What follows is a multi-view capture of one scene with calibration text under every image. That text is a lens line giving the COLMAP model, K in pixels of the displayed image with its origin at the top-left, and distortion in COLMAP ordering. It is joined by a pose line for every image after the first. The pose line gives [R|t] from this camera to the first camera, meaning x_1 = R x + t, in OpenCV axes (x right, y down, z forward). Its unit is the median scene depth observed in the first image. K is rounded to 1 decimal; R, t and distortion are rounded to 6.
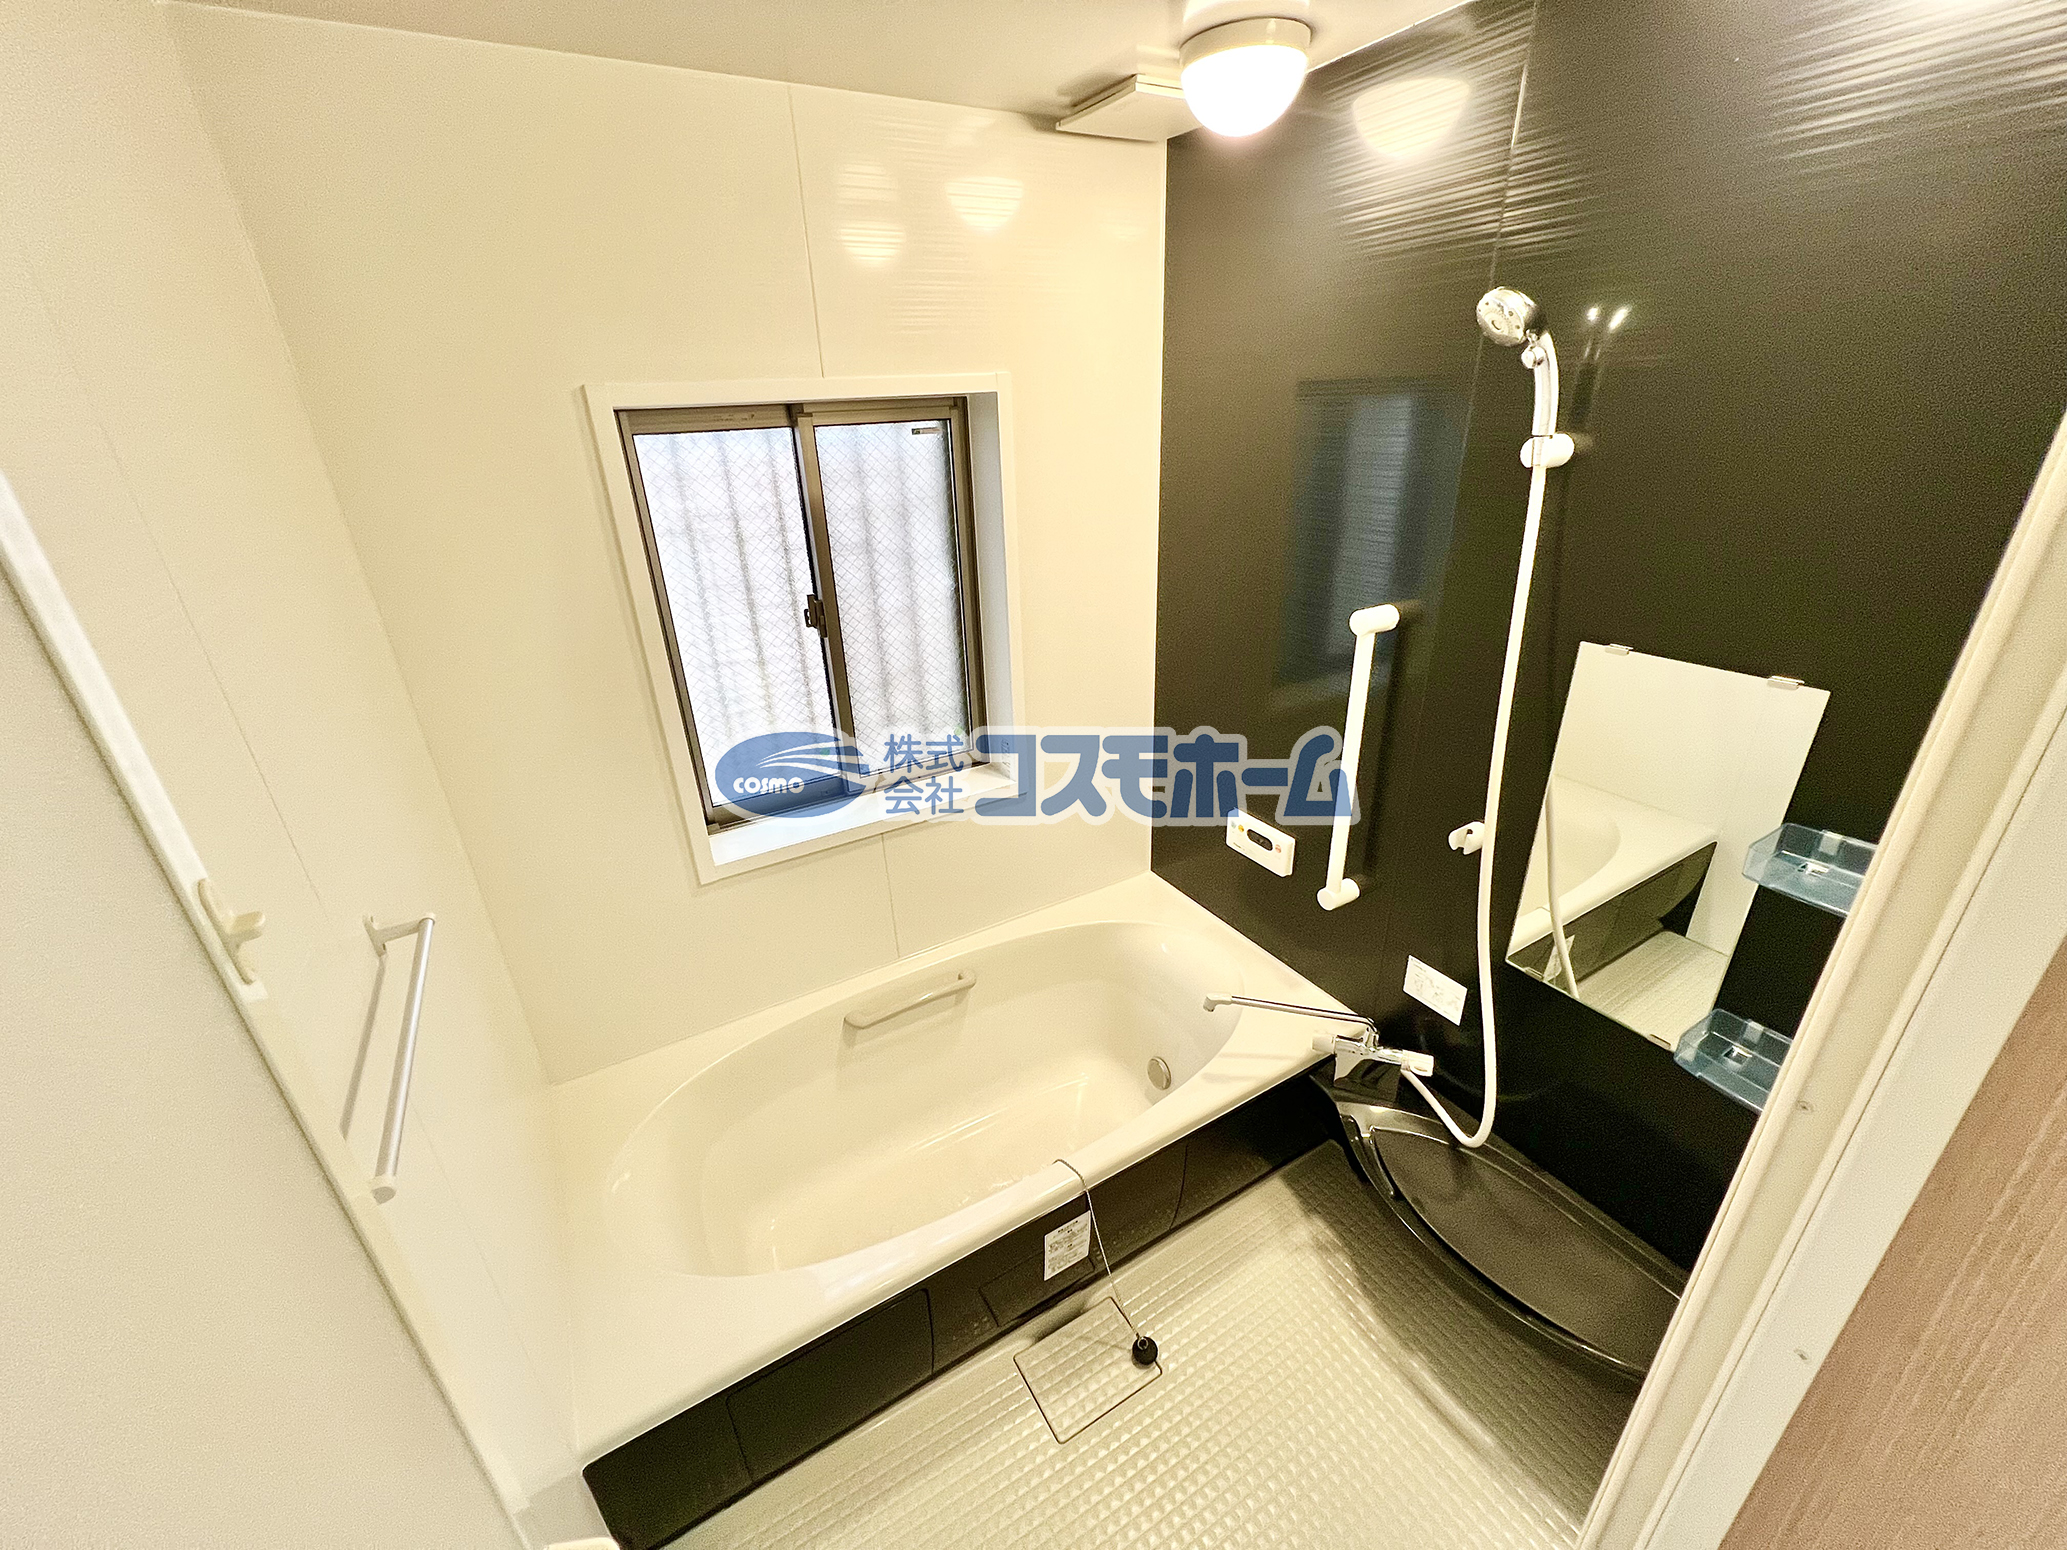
lens RADIAL K [[828.4, 0, 1029.9], [0, 828.4, 769.6], [0, 0, 1]] dist [0.001662, 0.000345]
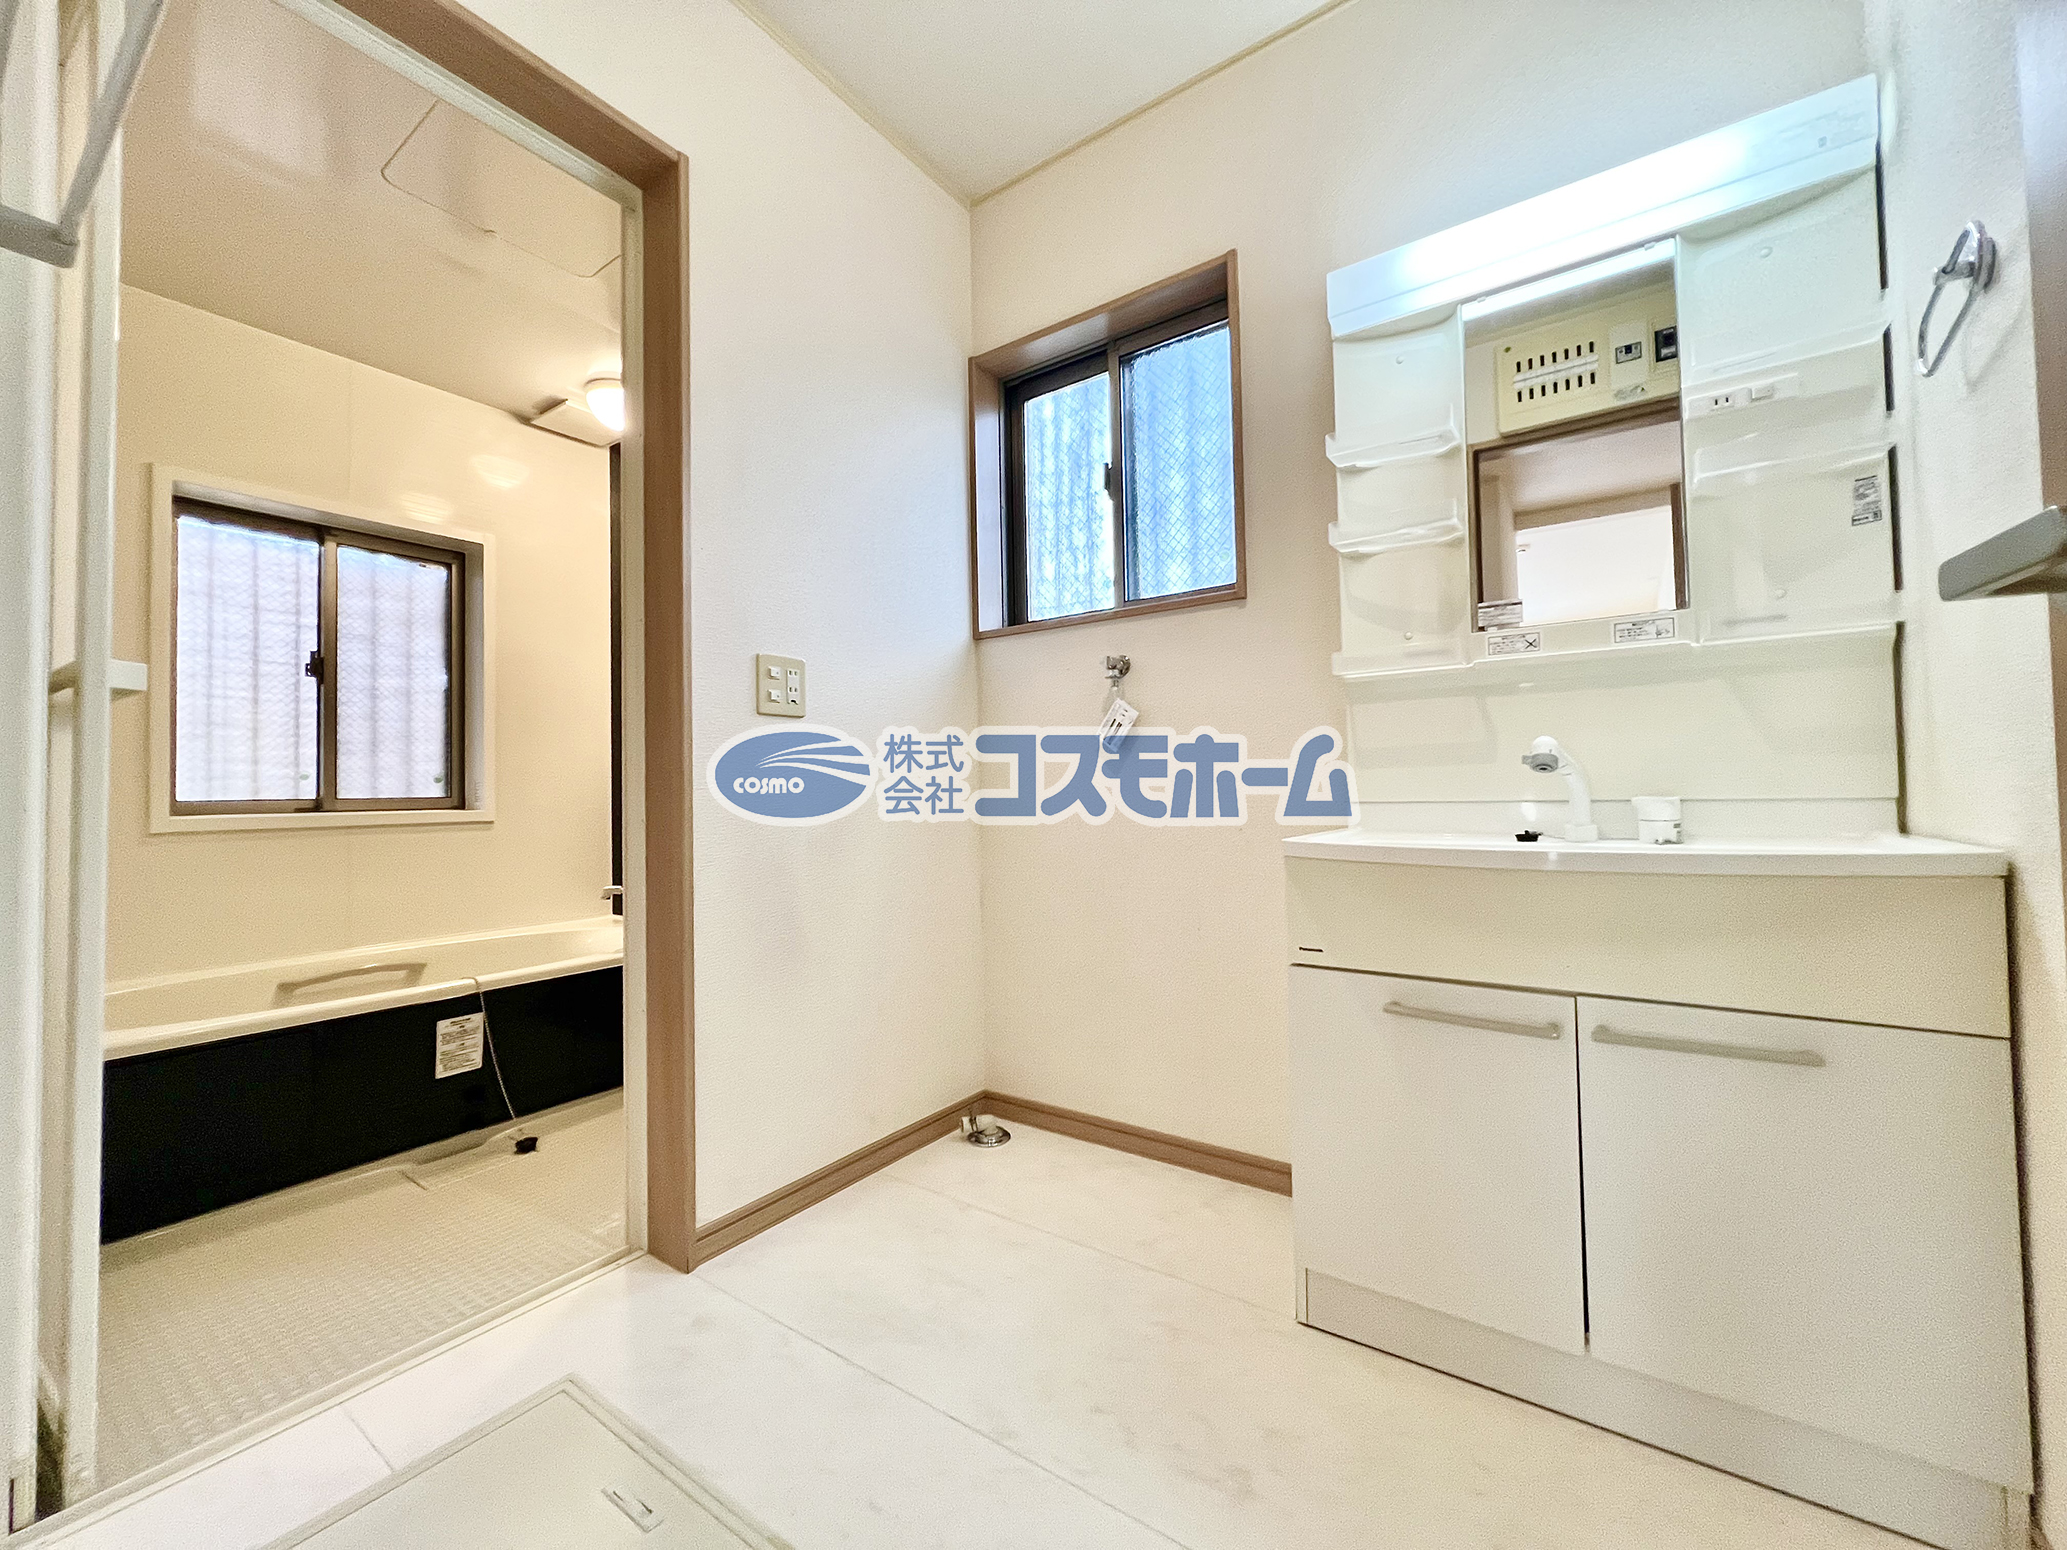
lens RADIAL K [[828.4, 0, 1032.3], [0, 828.4, 774.8], [0, 0, 1]] dist [0.001662, 0.000345]
pose [[0.907562, 0.037505, 0.418239, 0.253054], [0.147794, 0.903745, -0.401749, 0.709248], [-0.393049, 0.426425, 0.814662, -0.514007]]
